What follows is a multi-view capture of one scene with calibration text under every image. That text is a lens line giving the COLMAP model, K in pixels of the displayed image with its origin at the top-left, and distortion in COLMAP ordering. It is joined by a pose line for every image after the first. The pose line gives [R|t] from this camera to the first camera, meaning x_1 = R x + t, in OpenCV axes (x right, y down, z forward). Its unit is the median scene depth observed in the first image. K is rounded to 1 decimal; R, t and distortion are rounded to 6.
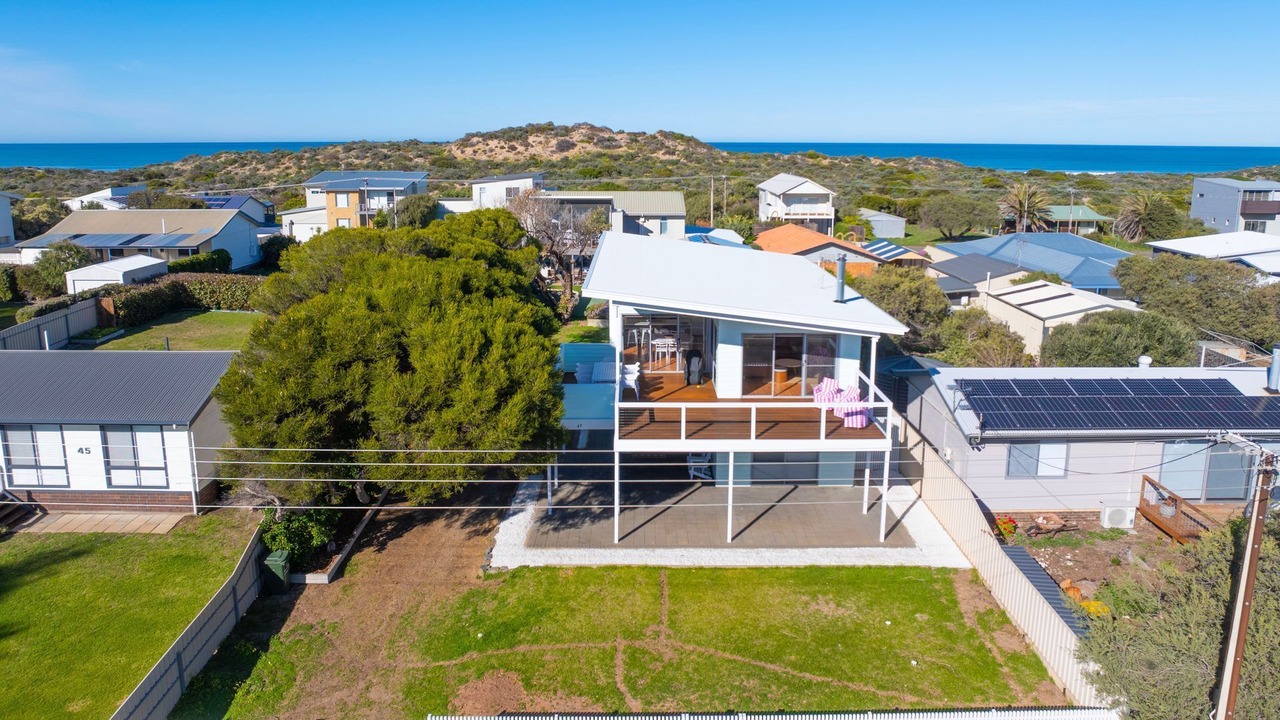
lens RADIAL K [[890.7, 0, 640.0], [0, 890.7, 360.0], [0, 0, 1]] dist [-0.044985, 0.001749]
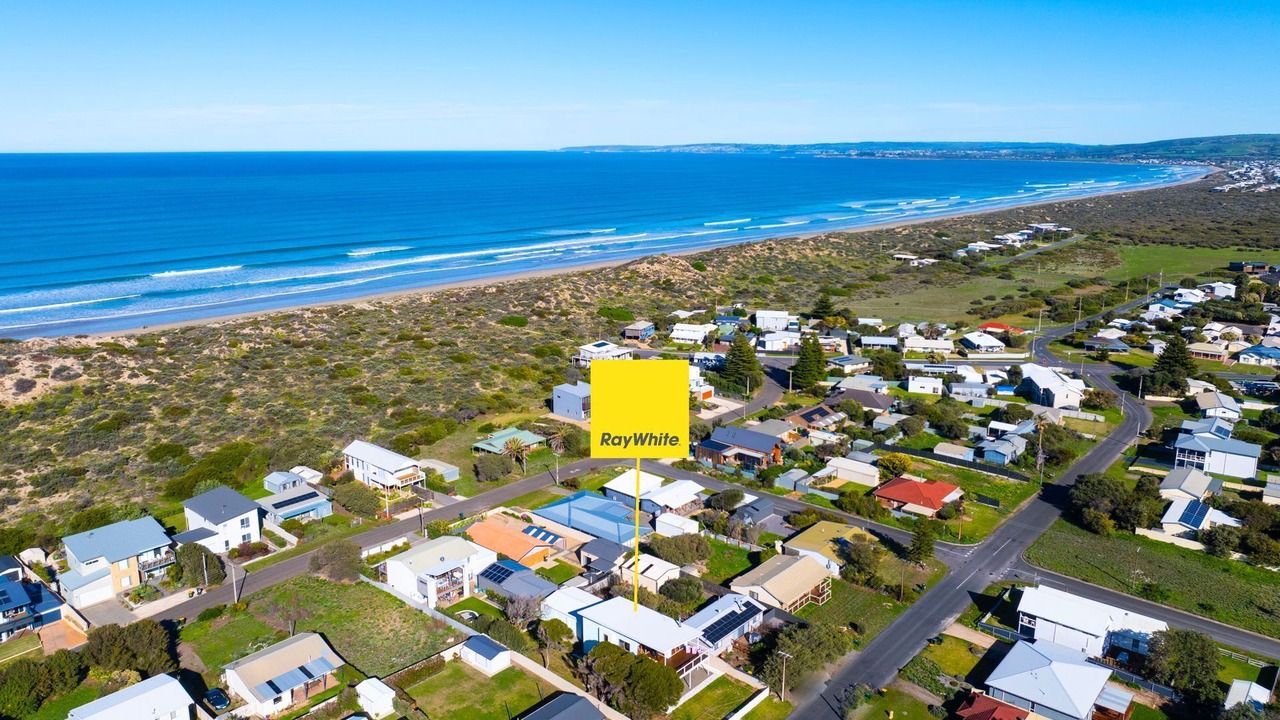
lens RADIAL K [[890.7, 0, 640.0], [0, 890.7, 360.0], [0, 0, 1]] dist [-0.044985, 0.001749]
pose [[0.653894, -0.179672, 0.734942, -3.239048], [0.181589, 0.980269, 0.078084, -1.944879], [-0.734471, 0.082399, 0.673619, -2.190356]]
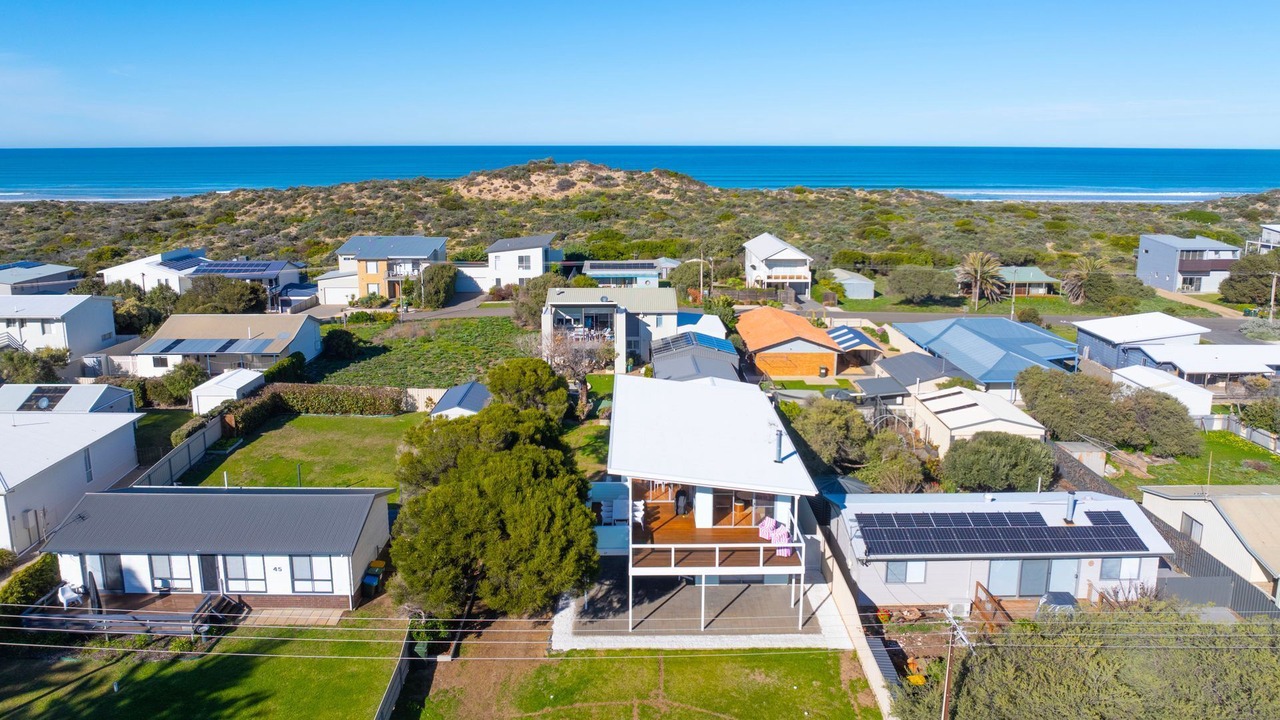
lens RADIAL K [[890.7, 0, 640.0], [0, 890.7, 360.0], [0, 0, 1]] dist [-0.044985, 0.001749]
pose [[0.999981, -0.003605, 0.005089, -0.015122], [0.003623, 0.999987, -0.003626, -0.250449], [-0.005076, 0.003644, 0.999980, -0.530956]]
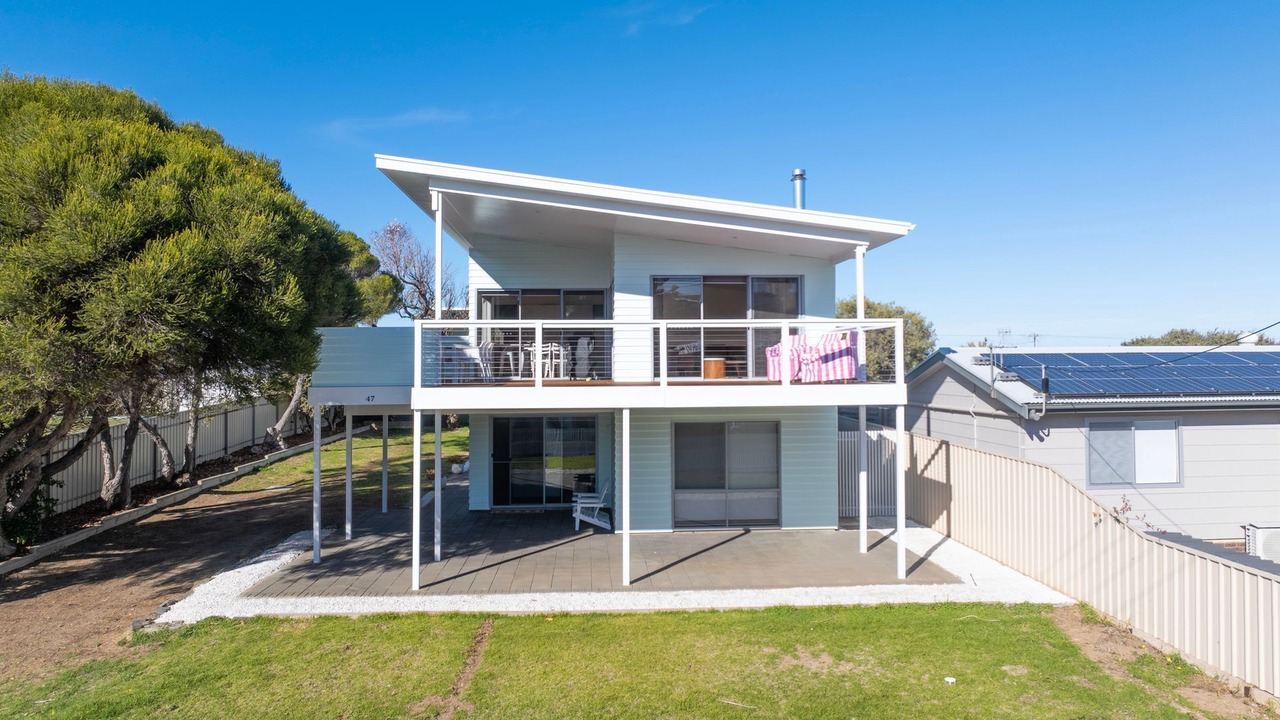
lens RADIAL K [[907.3, 0, 645.3], [0, 907.3, 361.5], [0, 0, 1]] dist [-0.046518, 0.001089]
pose [[0.997948, -0.004998, 0.063827, 0.072674], [0.020090, 0.971038, -0.238078, 0.192105], [-0.060789, 0.238872, 0.969146, 0.405033]]
